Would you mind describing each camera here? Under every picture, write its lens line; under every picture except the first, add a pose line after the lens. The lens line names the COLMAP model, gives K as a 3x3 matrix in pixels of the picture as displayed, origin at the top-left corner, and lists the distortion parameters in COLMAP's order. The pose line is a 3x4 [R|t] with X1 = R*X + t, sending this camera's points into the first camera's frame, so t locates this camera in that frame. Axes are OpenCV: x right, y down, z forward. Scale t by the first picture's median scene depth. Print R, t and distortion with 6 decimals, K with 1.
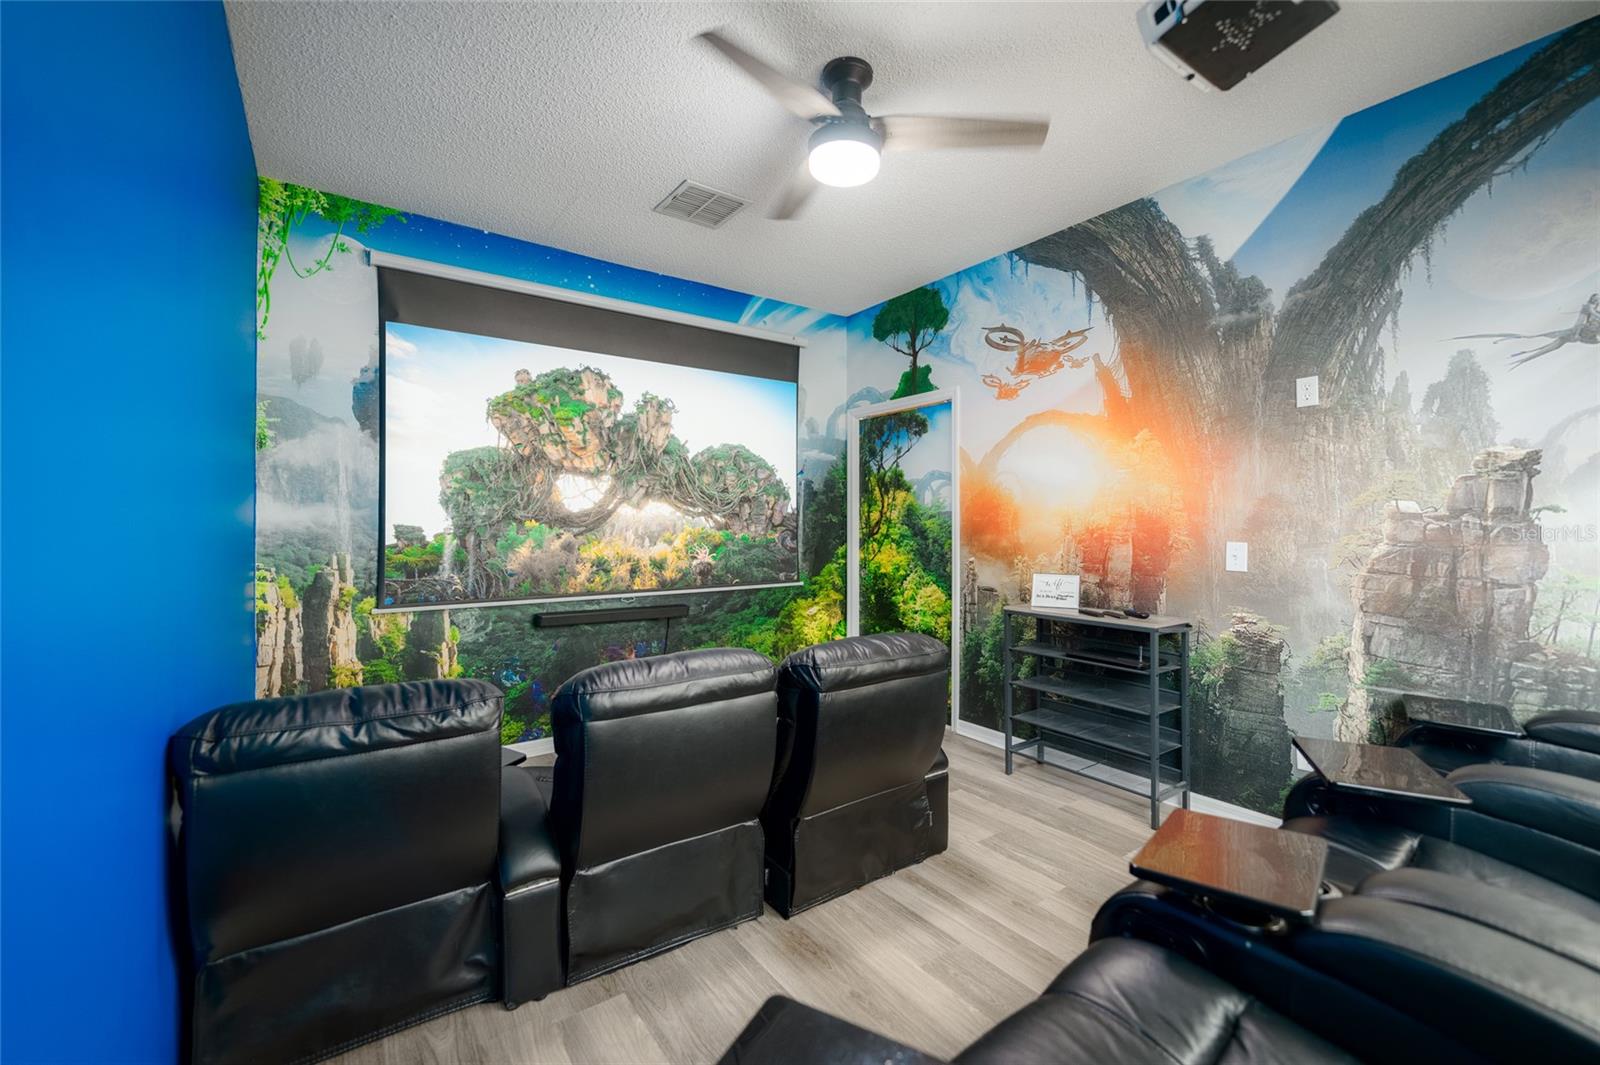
lens RADIAL K [[653.5, 0, 800.7], [0, 653.5, 529.1], [0, 0, 1]] dist [0.000397, 0.000171]
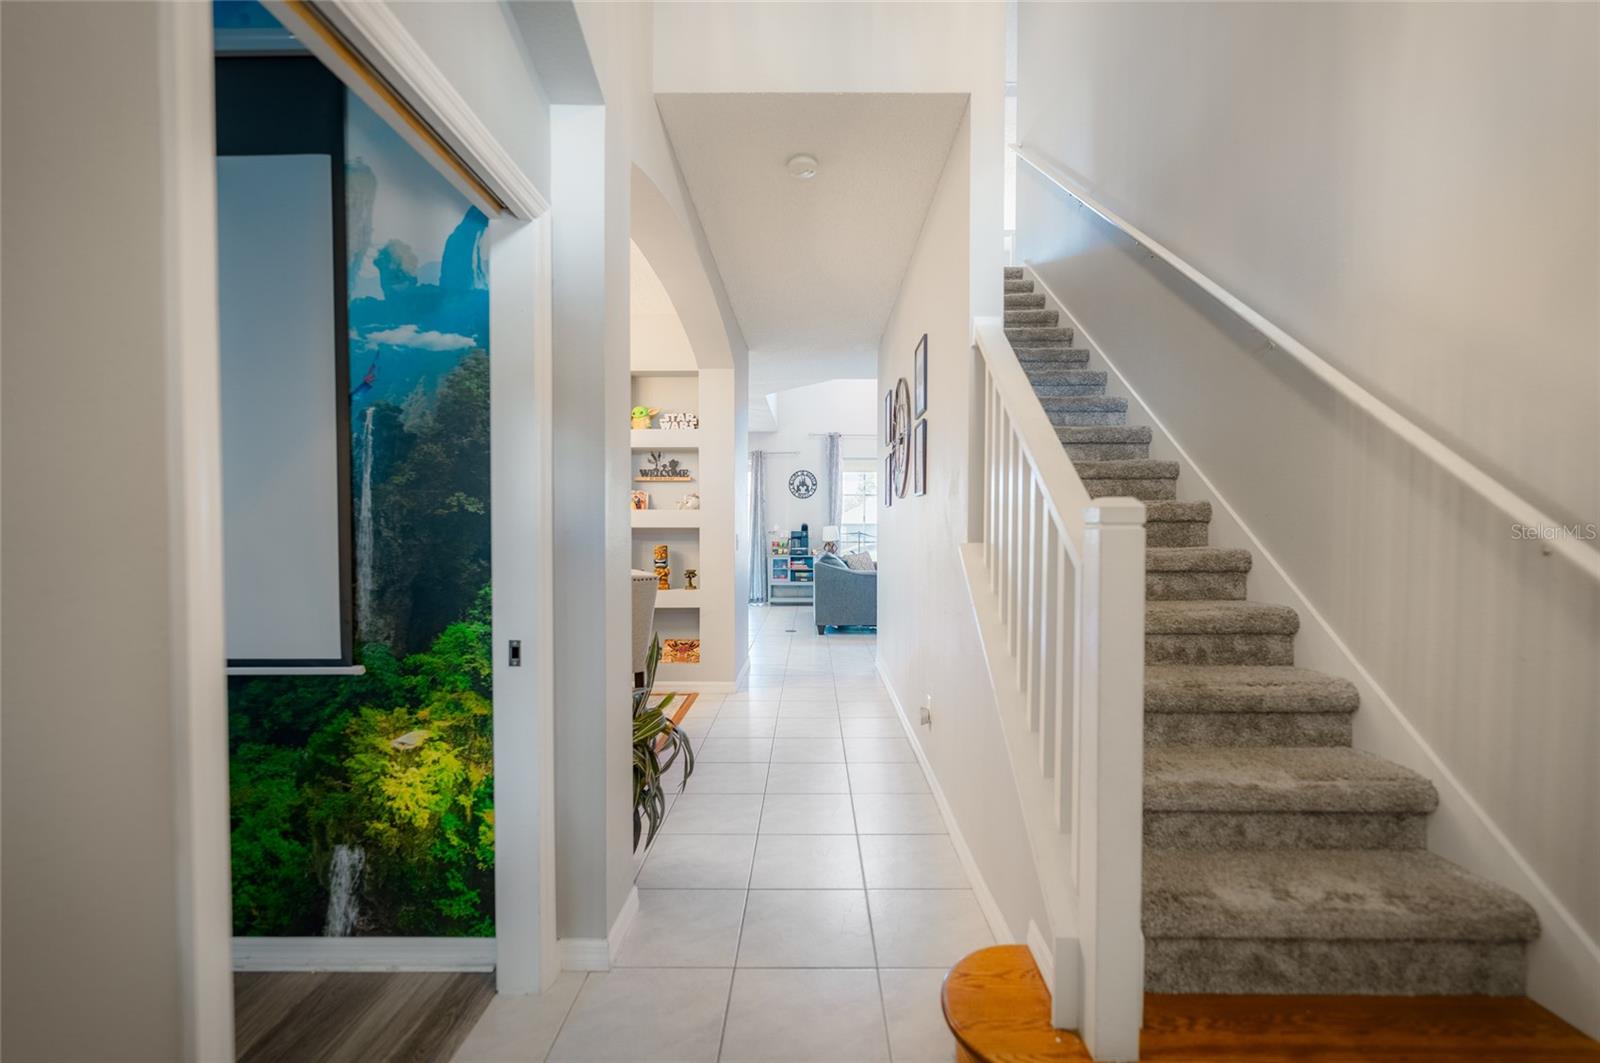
lens RADIAL K [[653.5, 0, 801.1], [0, 653.5, 536.4], [0, 0, 1]] dist [0.000397, 0.000171]
pose [[0.801359, 0.016601, -0.597954, 0.453750], [0.001142, 0.999571, 0.029282, -0.008573], [0.598183, -0.024148, 0.800996, 0.858510]]
